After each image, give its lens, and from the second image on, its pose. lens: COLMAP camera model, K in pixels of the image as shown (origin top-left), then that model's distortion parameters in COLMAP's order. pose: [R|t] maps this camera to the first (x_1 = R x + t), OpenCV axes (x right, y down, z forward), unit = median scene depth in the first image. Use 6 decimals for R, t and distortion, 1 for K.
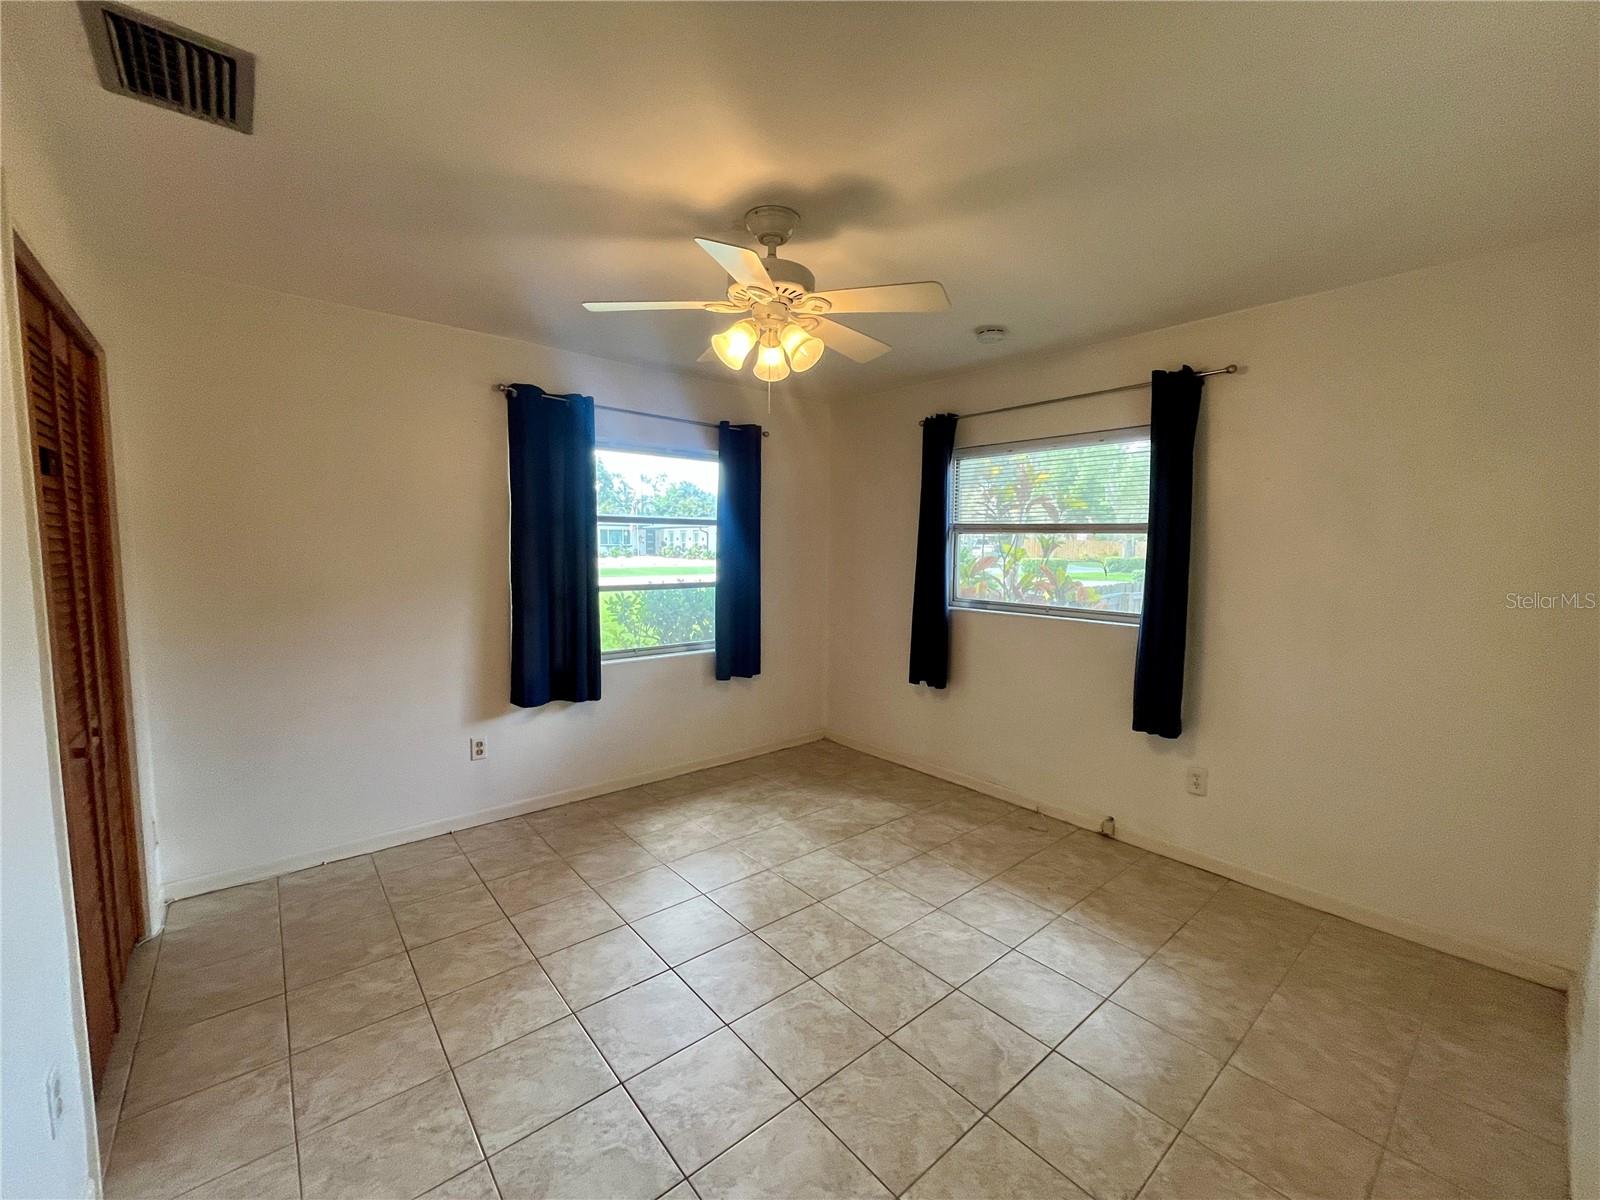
lens RADIAL K [[645.0, 0, 798.0], [0, 645.0, 599.1], [0, 0, 1]] dist [-0.001729, -0.000257]
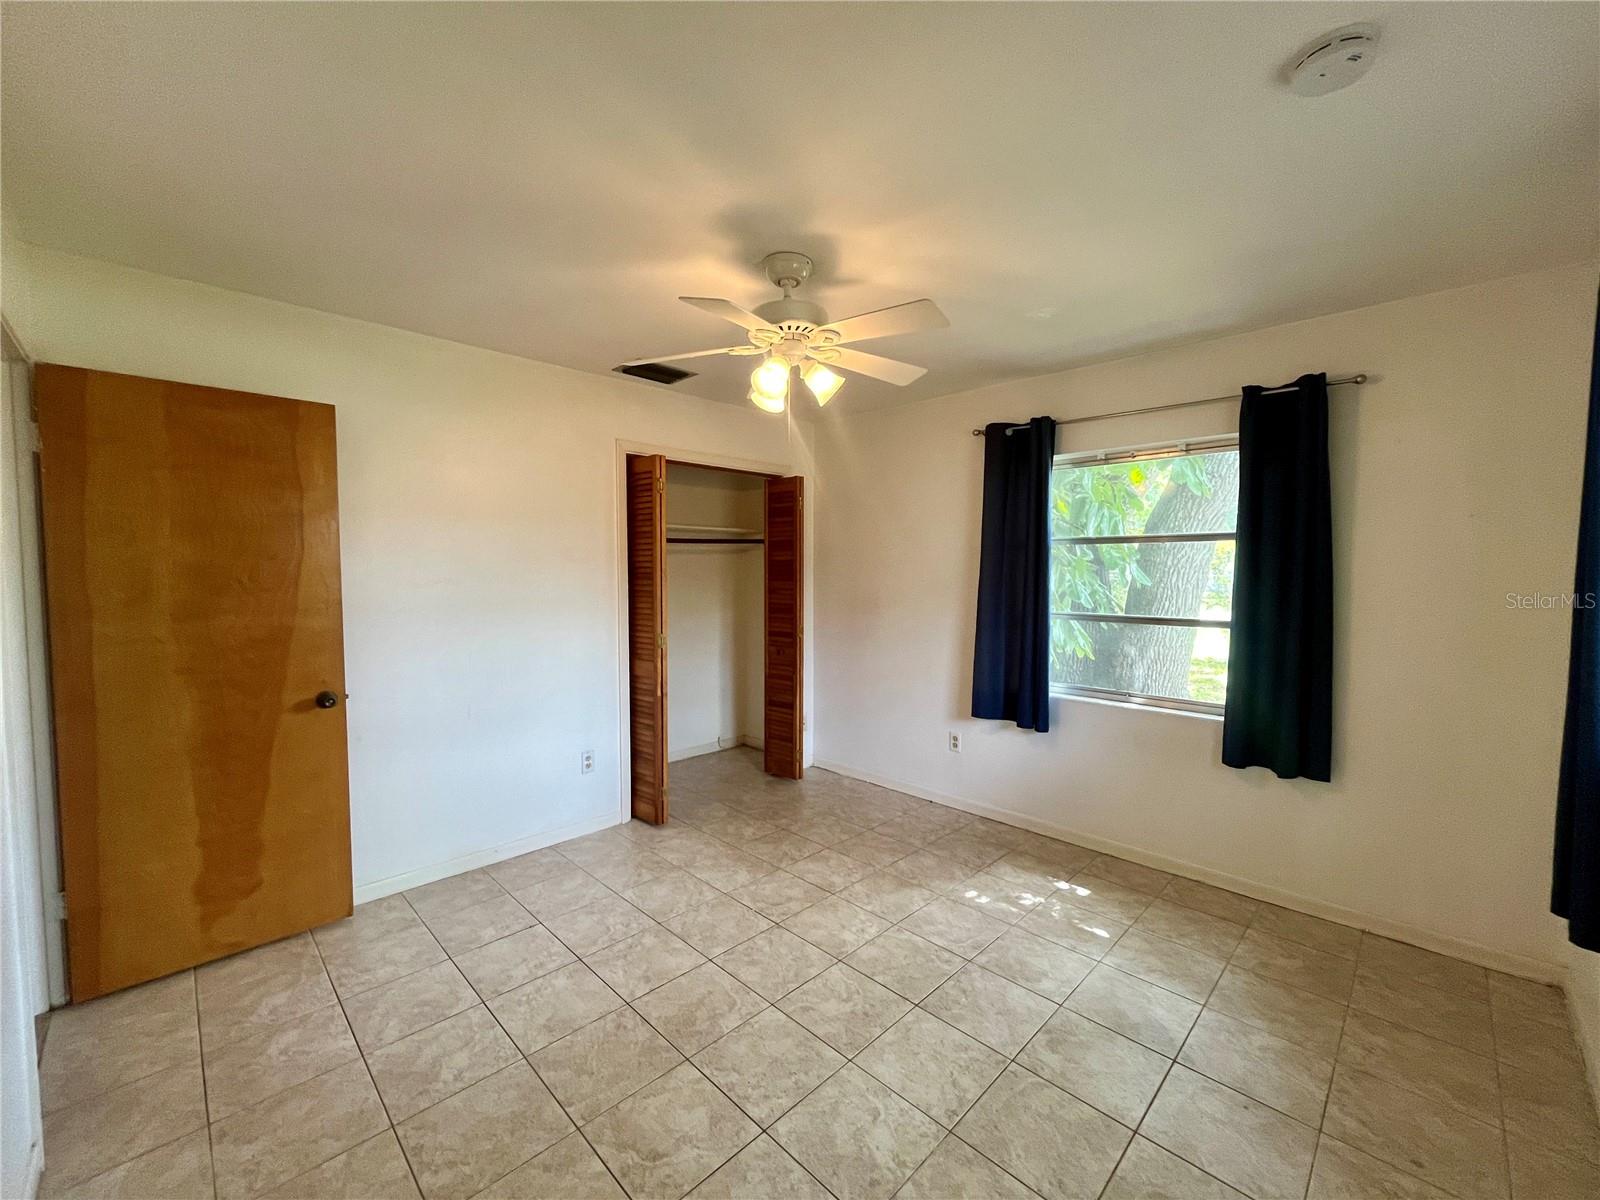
lens RADIAL K [[645.0, 0, 799.6], [0, 645.0, 598.0], [0, 0, 1]] dist [-0.001729, -0.000257]
pose [[0.087540, 0.035490, -0.995529, 0.701469], [-0.084308, 0.996044, 0.028095, -0.043008], [0.992587, 0.081471, 0.090186, 0.644666]]
